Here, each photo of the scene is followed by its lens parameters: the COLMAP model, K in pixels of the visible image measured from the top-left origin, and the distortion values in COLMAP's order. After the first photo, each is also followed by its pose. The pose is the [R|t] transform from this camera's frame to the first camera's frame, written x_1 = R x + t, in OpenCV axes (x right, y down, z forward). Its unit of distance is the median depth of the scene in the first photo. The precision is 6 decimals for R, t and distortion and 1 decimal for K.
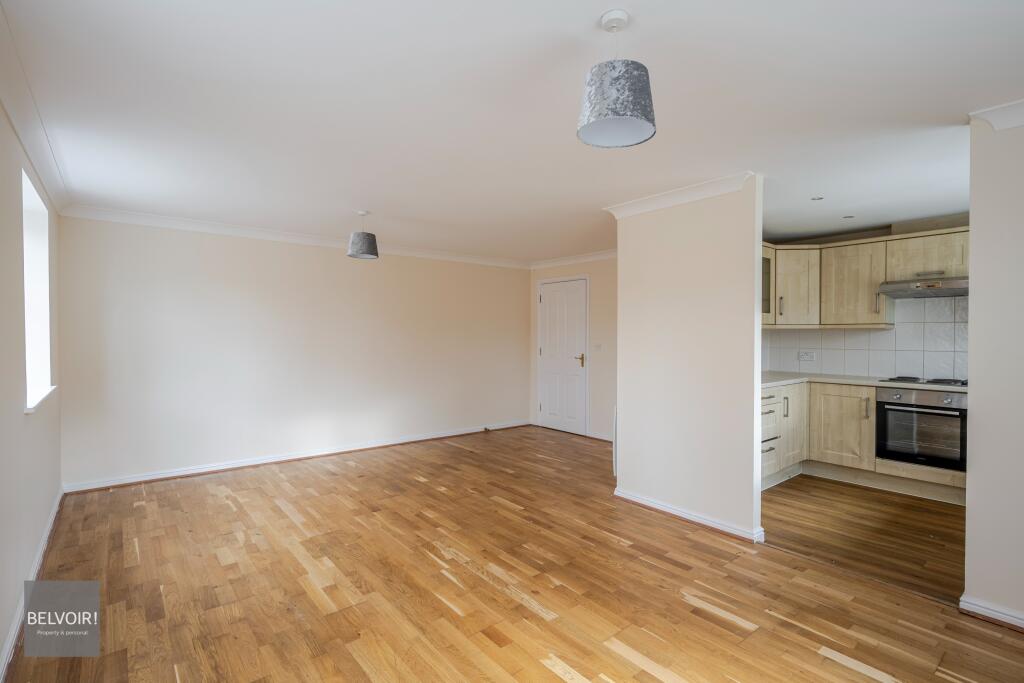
lens RADIAL K [[484.9, 0, 511.4], [0, 484.9, 336.7], [0, 0, 1]] dist [-0.000434, -0.000543]
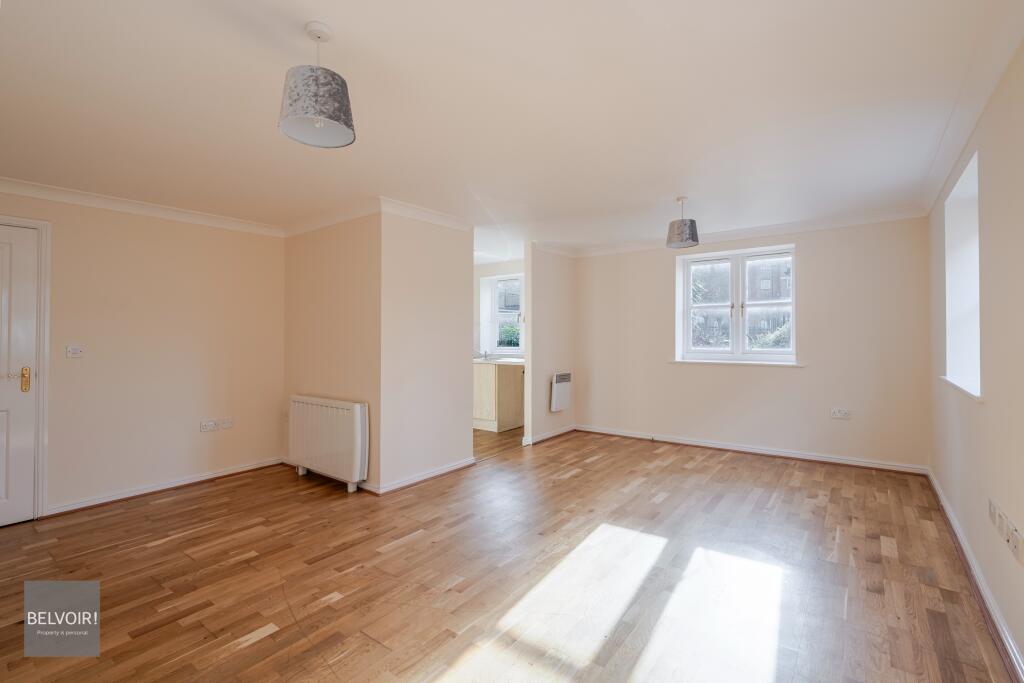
lens RADIAL K [[462.9, 0, 506.8], [0, 462.9, 336.3], [0, 0, 1]] dist [0.002612, -0.000166]
pose [[-0.227306, -0.002978, 0.973819, -0.838992], [0.013086, 0.999896, 0.006113, 0.009158], [-0.973736, 0.014132, -0.227243, 1.077329]]
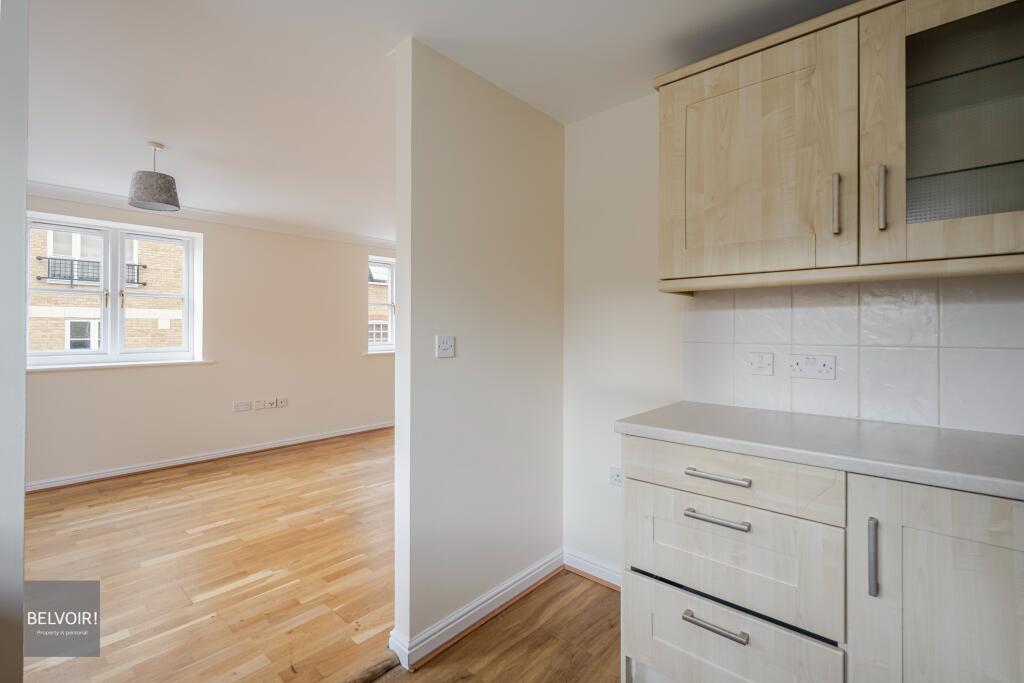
lens RADIAL K [[462.9, 0, 515.1], [0, 462.9, 326.0], [0, 0, 1]] dist [0.002612, -0.000166]
pose [[0.165093, -0.010195, -0.986225, 0.971518], [-0.002679, 0.999938, -0.010785, 0.021550], [0.986274, 0.004423, 0.165056, 0.925083]]
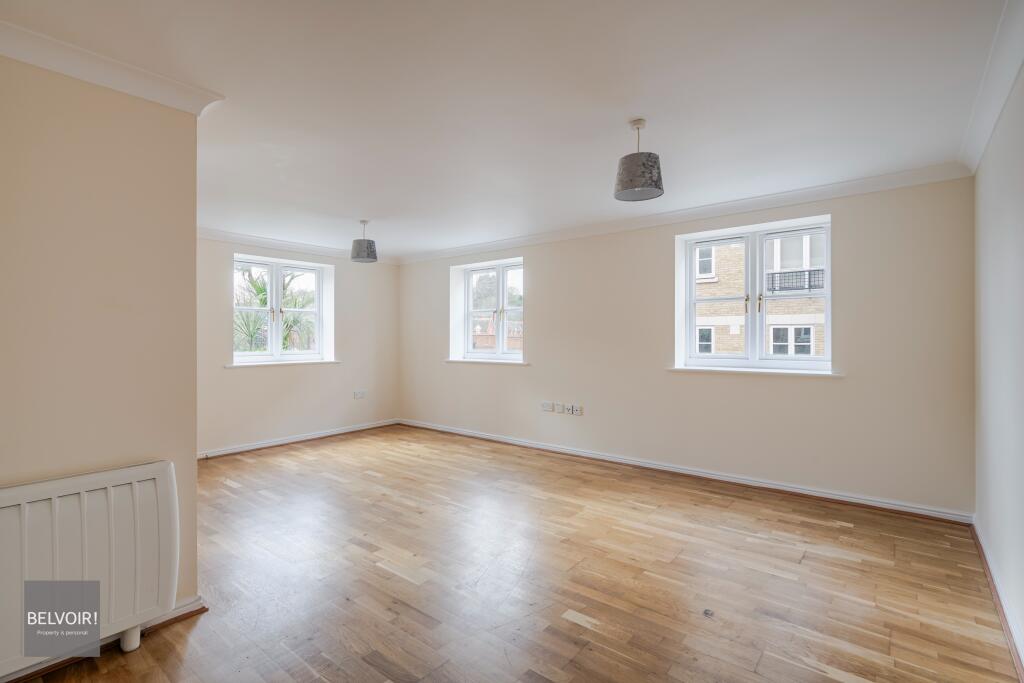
lens RADIAL K [[484.9, 0, 511.7], [0, 484.9, 333.0], [0, 0, 1]] dist [-0.000434, -0.000543]
pose [[-0.978615, 0.000638, -0.205699, -0.024700], [0.001357, 0.999993, -0.003354, 0.013541], [0.205695, -0.003561, -0.978610, 1.820049]]
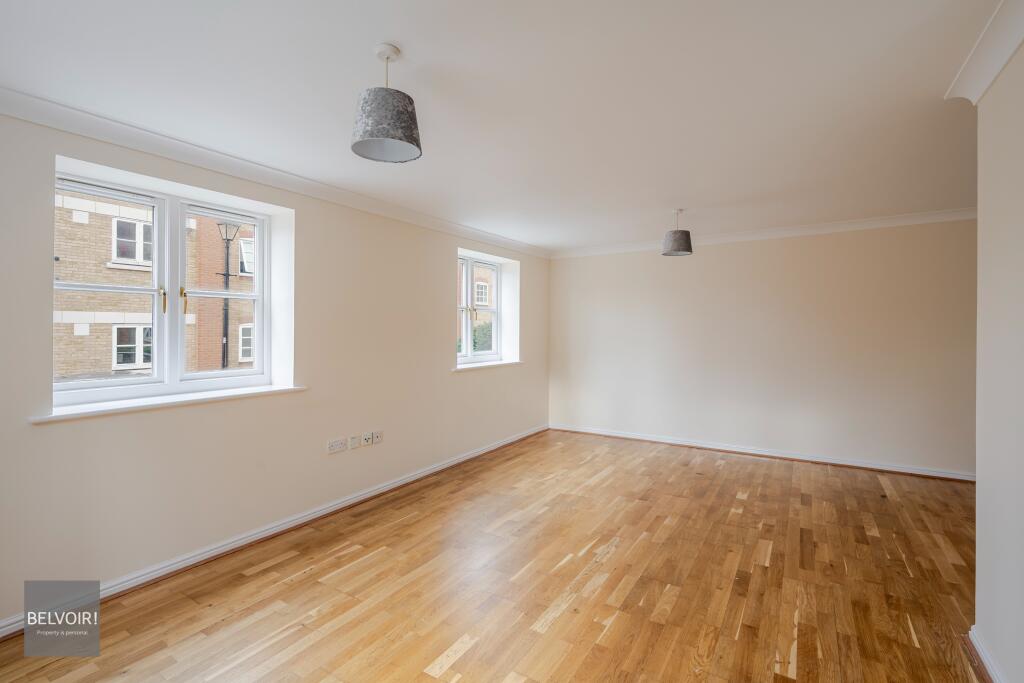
lens RADIAL K [[462.9, 0, 512.2], [0, 462.9, 331.9], [0, 0, 1]] dist [0.002612, -0.000166]
pose [[0.319586, -0.002405, -0.947554, 0.592426], [0.001237, 0.999997, -0.002121, -0.000531], [0.947556, -0.000495, 0.319588, 0.423954]]
